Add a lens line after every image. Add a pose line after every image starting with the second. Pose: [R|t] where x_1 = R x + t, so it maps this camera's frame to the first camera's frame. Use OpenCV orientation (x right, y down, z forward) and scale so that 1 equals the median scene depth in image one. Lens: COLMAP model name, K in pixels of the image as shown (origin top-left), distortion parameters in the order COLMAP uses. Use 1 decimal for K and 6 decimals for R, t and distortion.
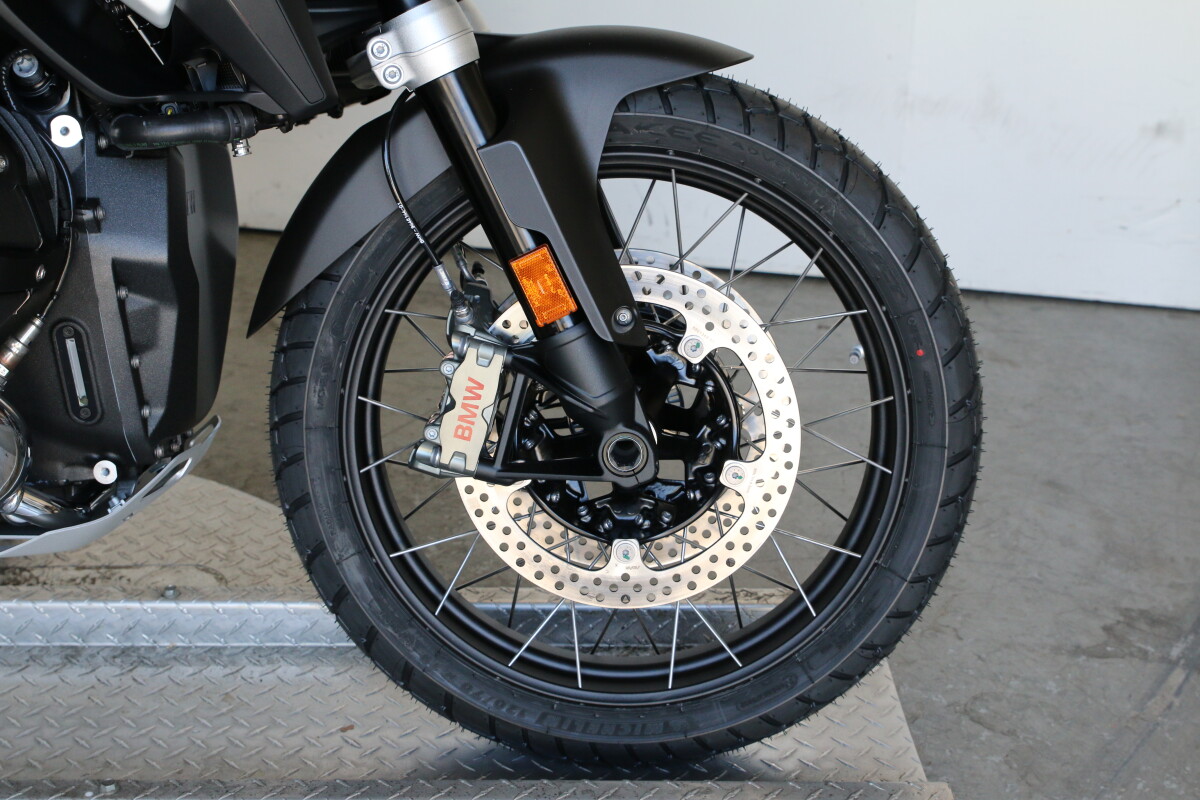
lens RADIAL K [[1895.7, 0, 600.0], [0, 1895.7, 400.0], [0, 0, 1]] dist [-0.047022, 0.103759]
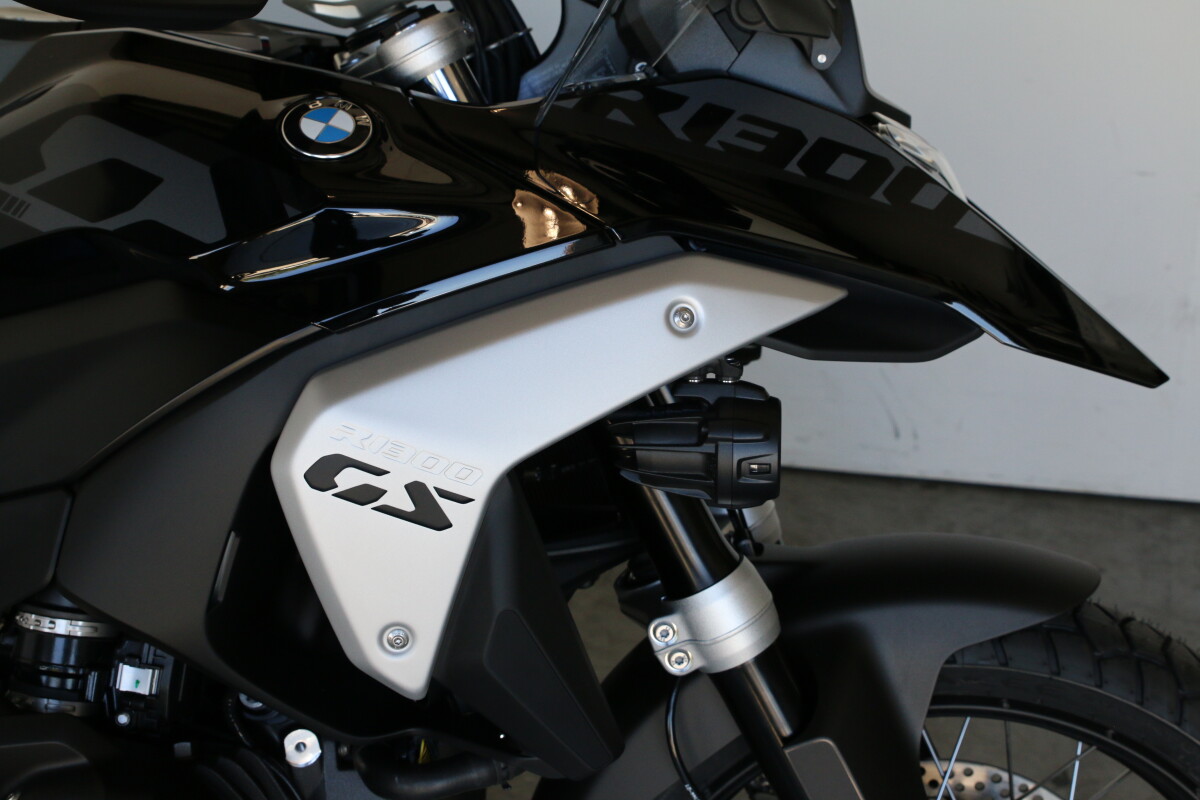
lens RADIAL K [[1895.7, 0, 600.0], [0, 1895.7, 400.0], [0, 0, 1]] dist [-0.047022, 0.103759]
pose [[0.995133, -0.020641, -0.096354, -0.058617], [0.023964, 0.999153, 0.033457, -0.302386], [0.095582, -0.035603, 0.994785, 0.156427]]
